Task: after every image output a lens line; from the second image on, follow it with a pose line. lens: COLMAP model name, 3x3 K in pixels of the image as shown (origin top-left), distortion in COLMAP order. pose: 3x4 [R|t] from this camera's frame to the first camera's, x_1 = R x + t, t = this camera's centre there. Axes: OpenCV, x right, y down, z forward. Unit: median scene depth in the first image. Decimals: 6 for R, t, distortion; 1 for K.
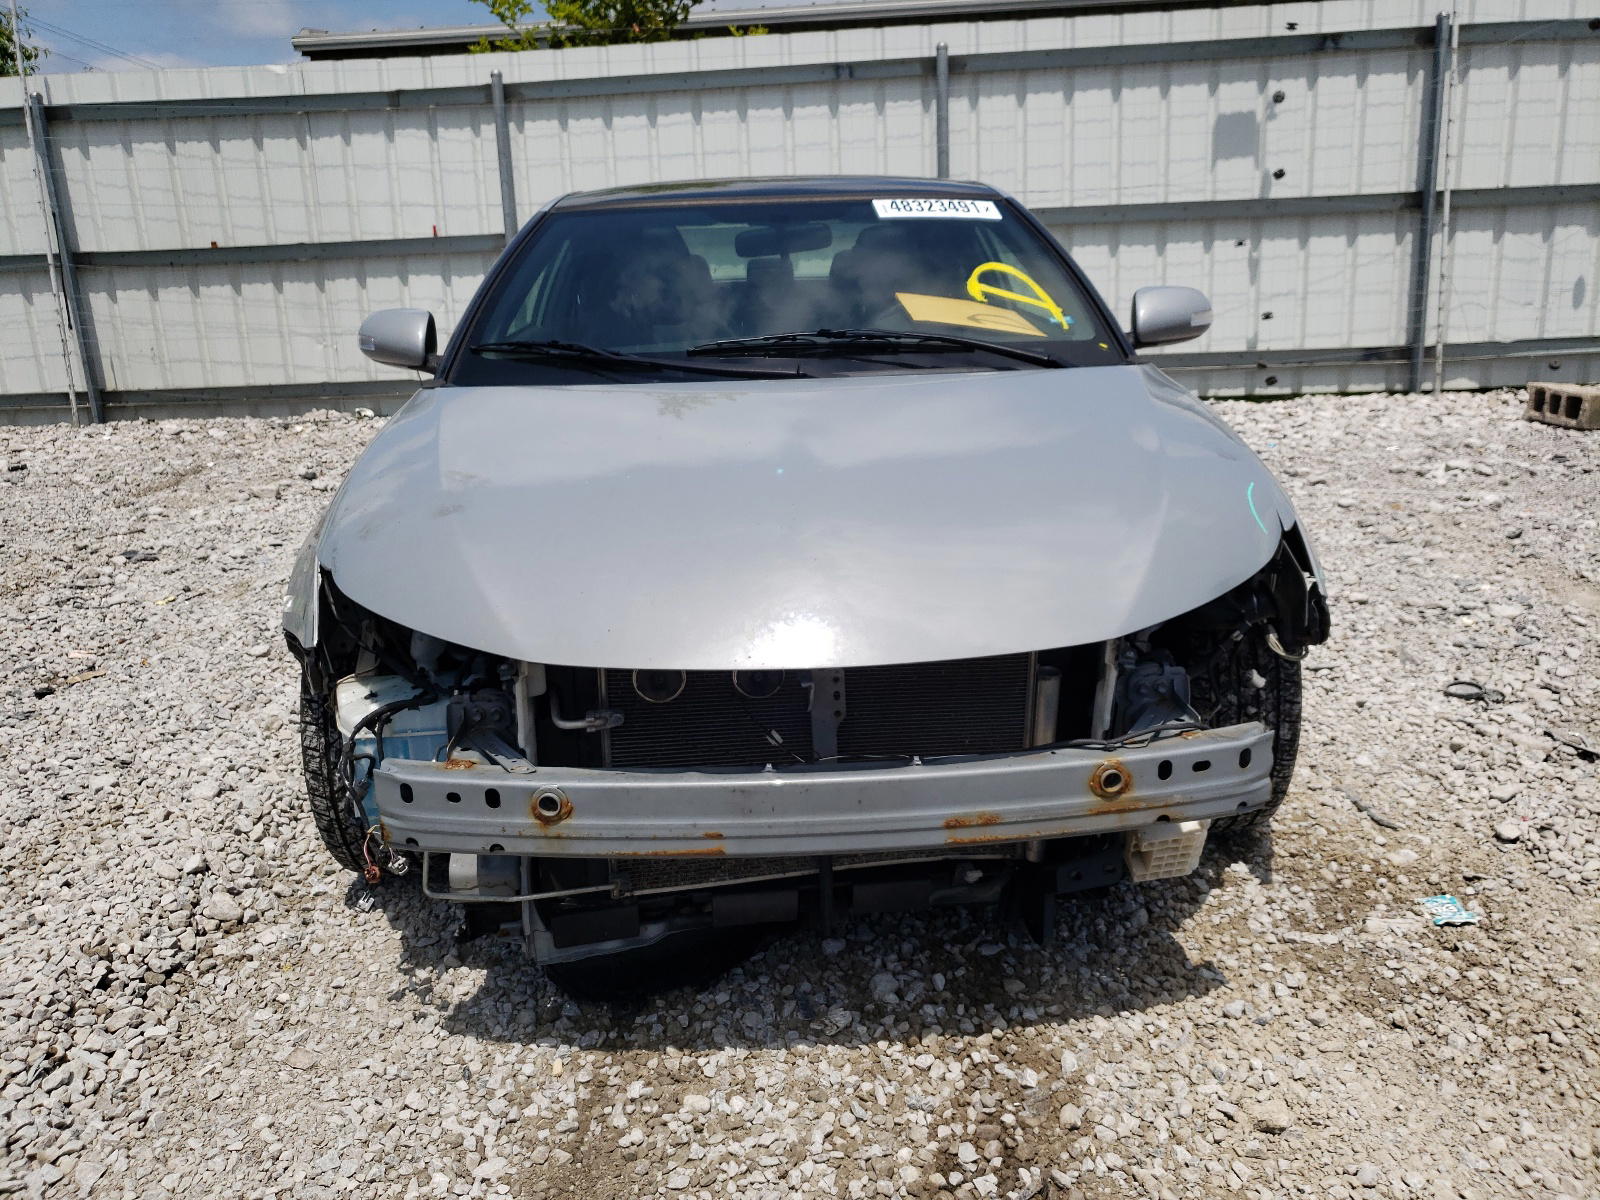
lens RADIAL K [[1223.2, 0, 803.5], [0, 1223.2, 586.7], [0, 0, 1]] dist [0.024646, -0.003616]
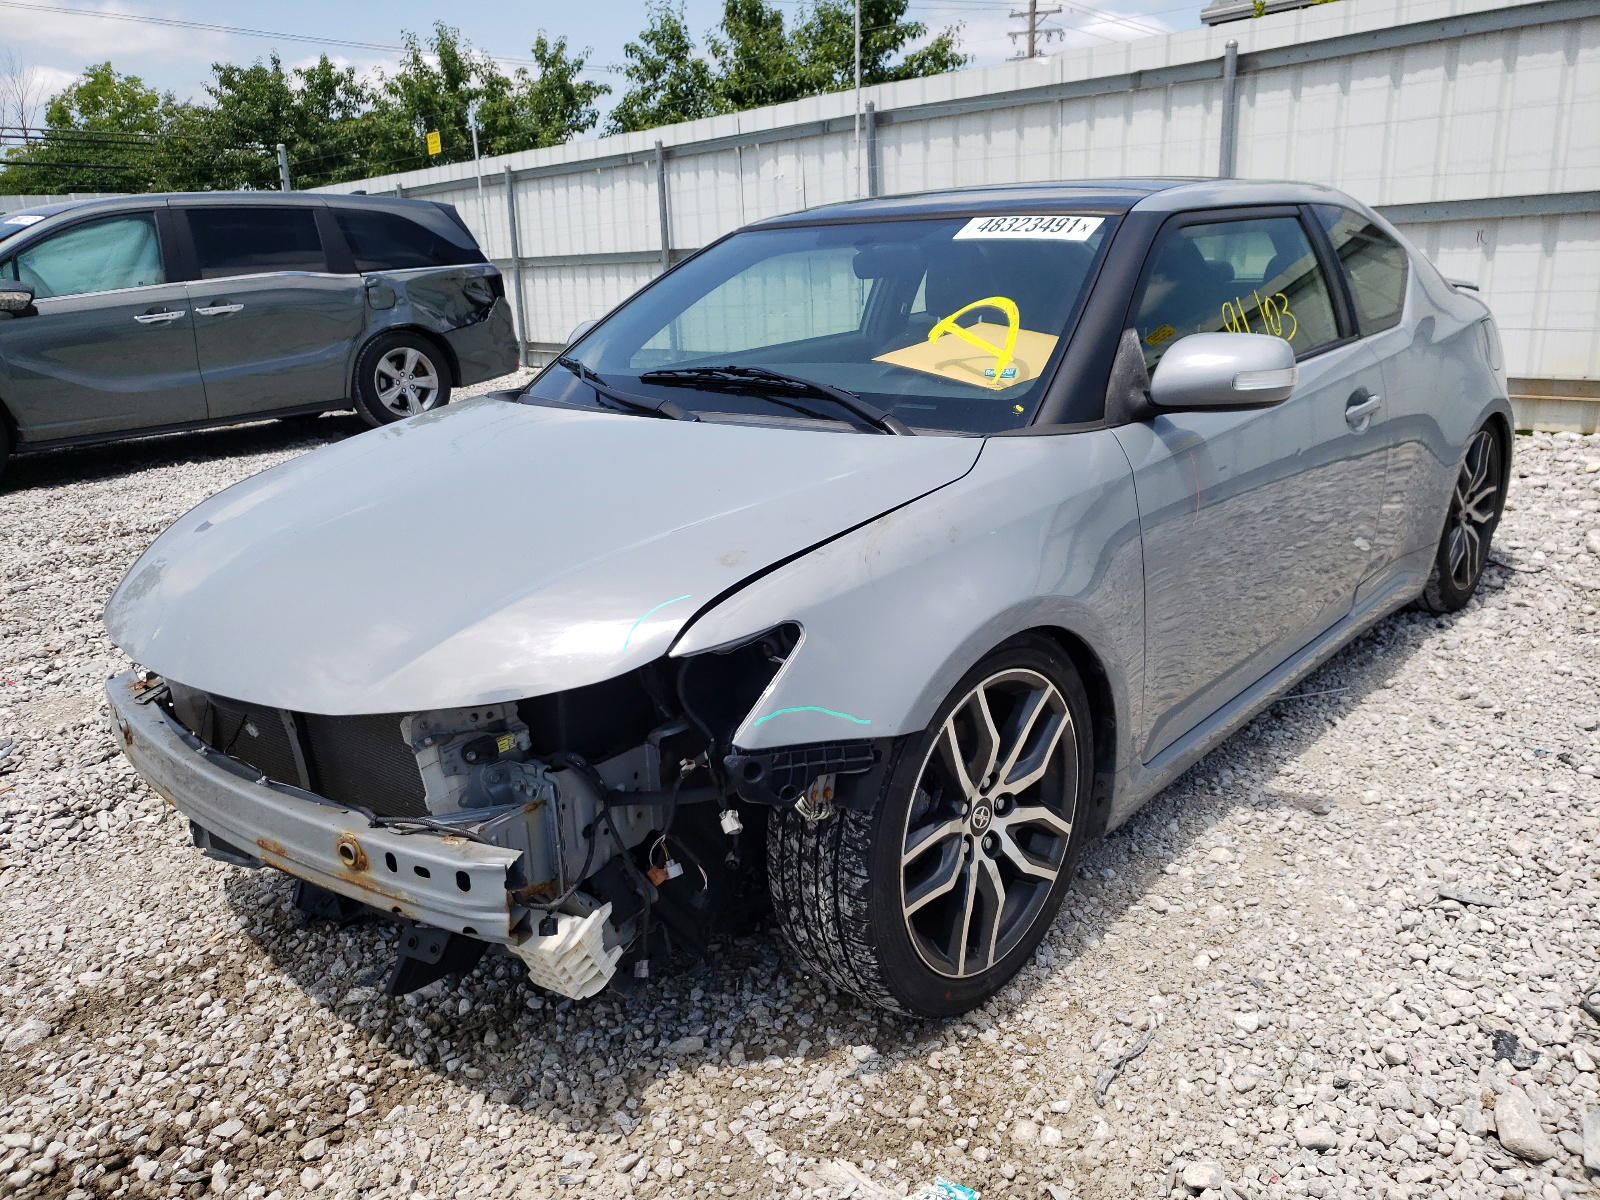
lens RADIAL K [[1223.2, 0, 796.7], [0, 1223.2, 614.0], [0, 0, 1]] dist [0.024646, -0.003616]
pose [[0.738741, 0.202760, -0.642768, 0.745977], [-0.173450, 0.978748, 0.109396, -0.136194], [0.651289, 0.030673, 0.758210, 0.309268]]
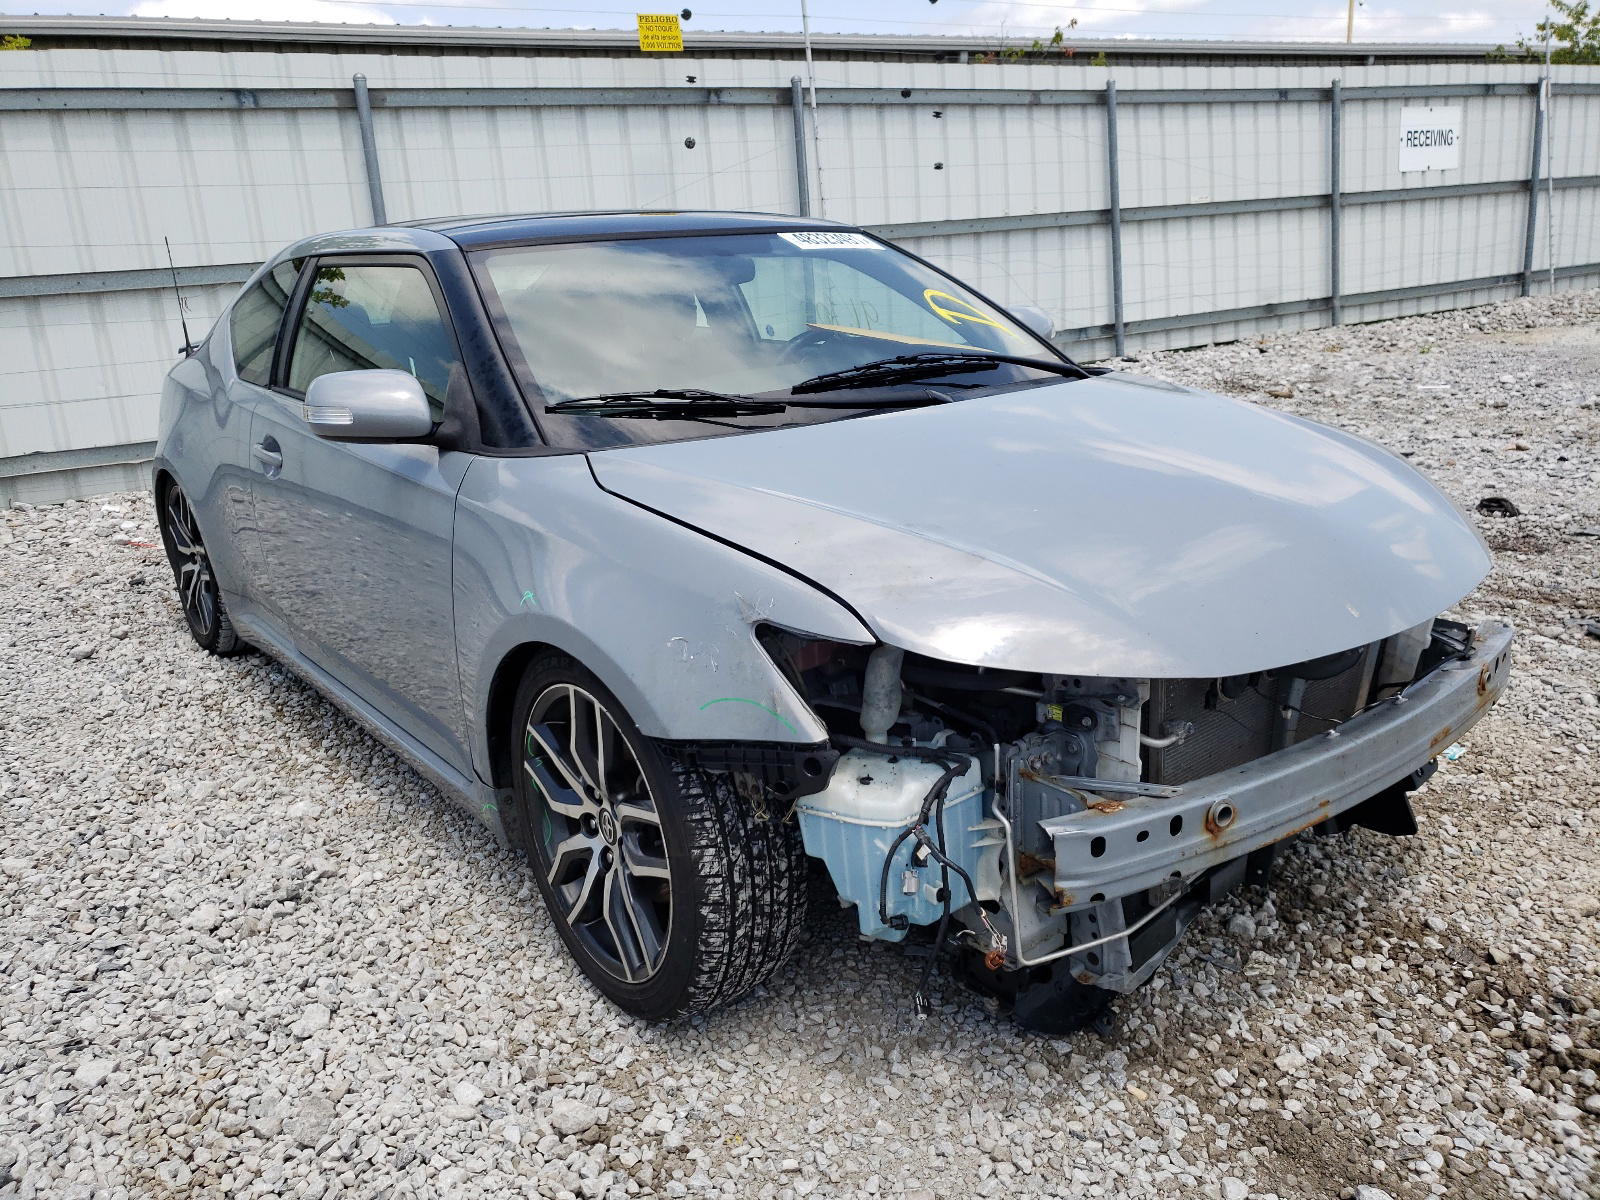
lens RADIAL K [[1223.2, 0, 798.0], [0, 1223.2, 597.1], [0, 0, 1]] dist [0.024646, -0.003616]
pose [[0.825456, -0.172529, 0.537453, -0.632420], [0.184892, 0.982259, 0.031347, -0.060017], [-0.533326, 0.073495, 0.842711, 0.197133]]
